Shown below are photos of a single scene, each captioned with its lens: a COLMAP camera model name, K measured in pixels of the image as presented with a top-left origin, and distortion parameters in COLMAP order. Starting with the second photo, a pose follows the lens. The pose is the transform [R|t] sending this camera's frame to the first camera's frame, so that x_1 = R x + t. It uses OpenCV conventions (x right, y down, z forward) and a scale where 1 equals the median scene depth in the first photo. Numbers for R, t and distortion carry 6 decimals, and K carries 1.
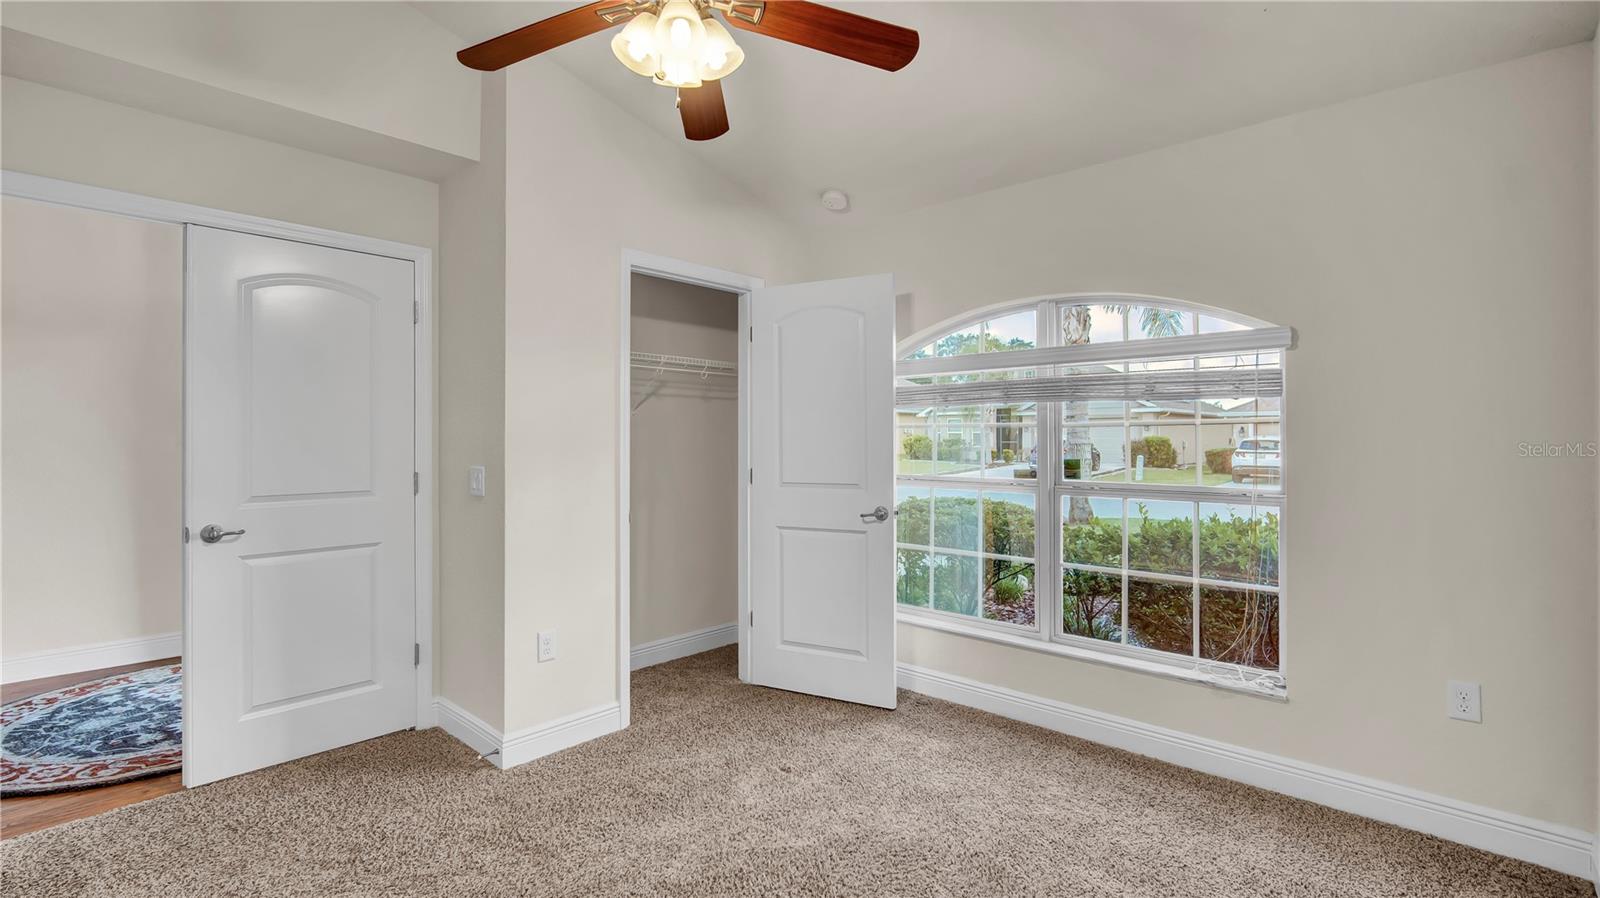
lens RADIAL K [[715.7, 0, 794.8], [0, 715.7, 446.1], [0, 0, 1]] dist [-0.011473, -0.000141]
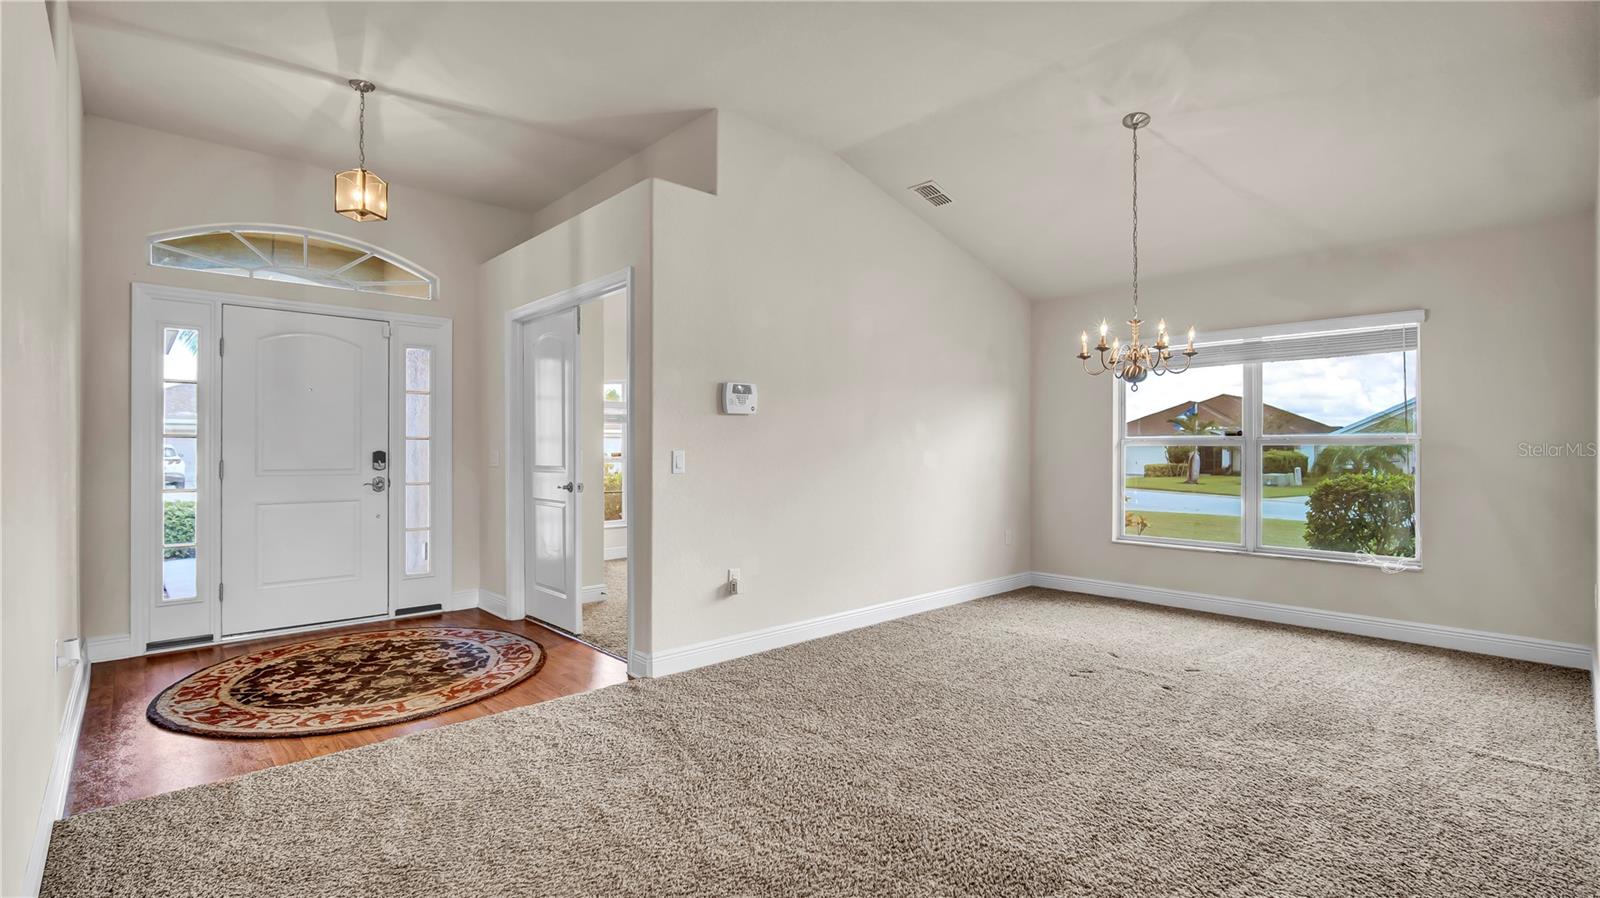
lens RADIAL K [[715.7, 0, 798.8], [0, 715.7, 443.1], [0, 0, 1]] dist [-0.011473, -0.000141]
pose [[0.078330, 0.009954, 0.996878, -2.225609], [0.013012, 0.999855, -0.011006, 0.039686], [-0.996843, 0.013833, 0.078189, 0.284784]]
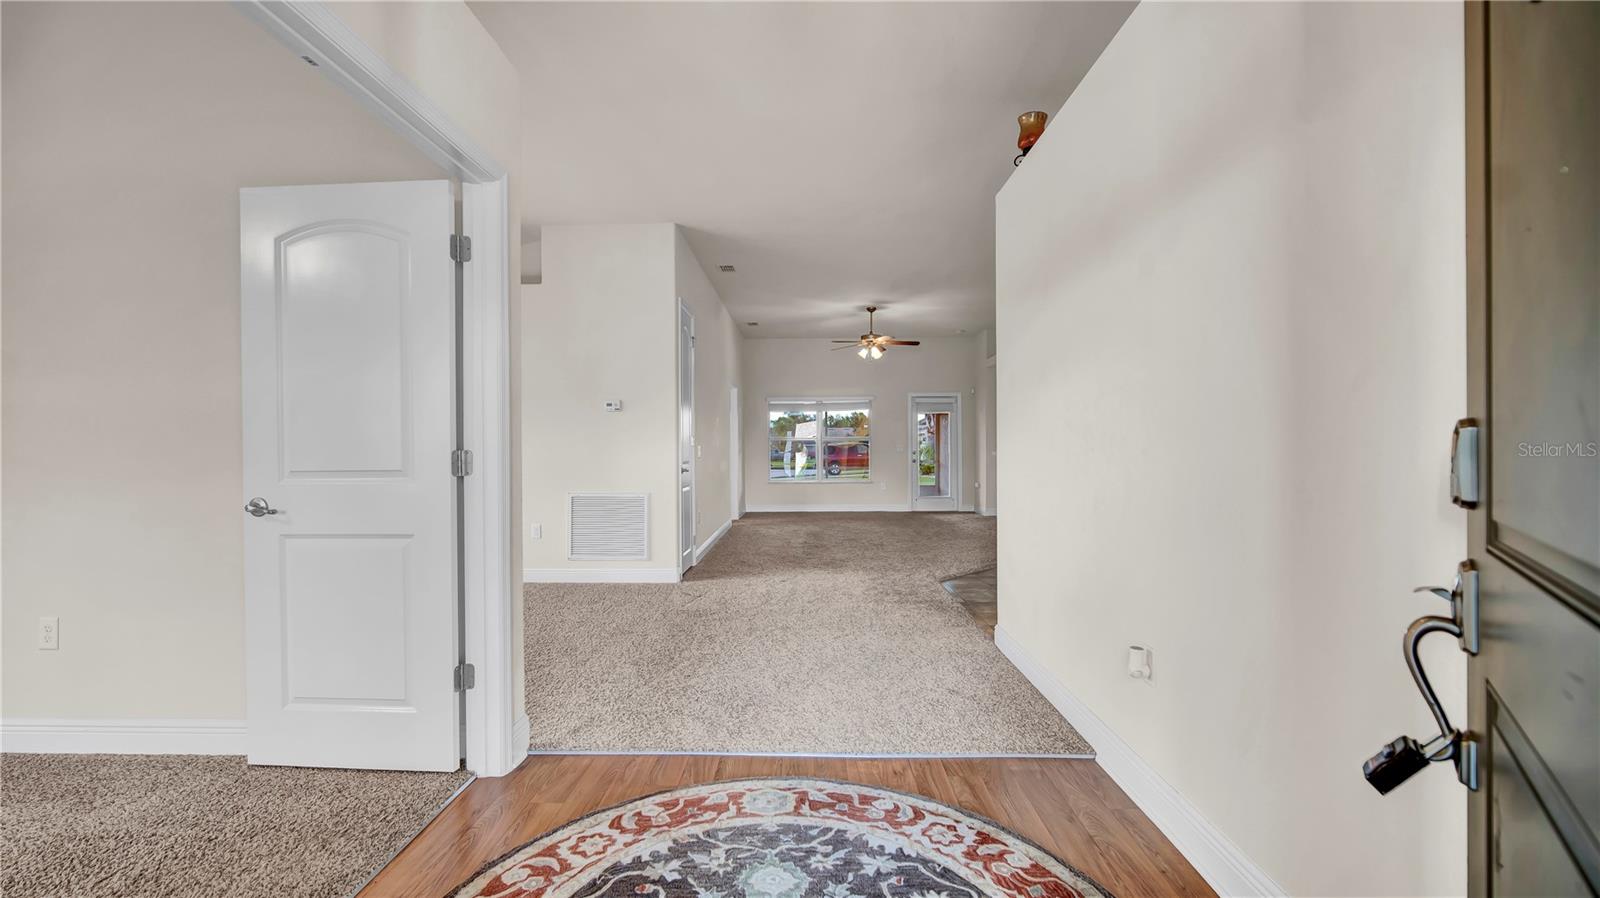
lens RADIAL K [[715.7, 0, 790.5], [0, 715.7, 447.7], [0, 0, 1]] dist [-0.011473, -0.000141]
pose [[-0.757097, 0.006574, -0.653270, -0.669985], [-0.002328, 0.999916, 0.012760, 0.035032], [0.653299, 0.011182, -0.757018, 1.557119]]
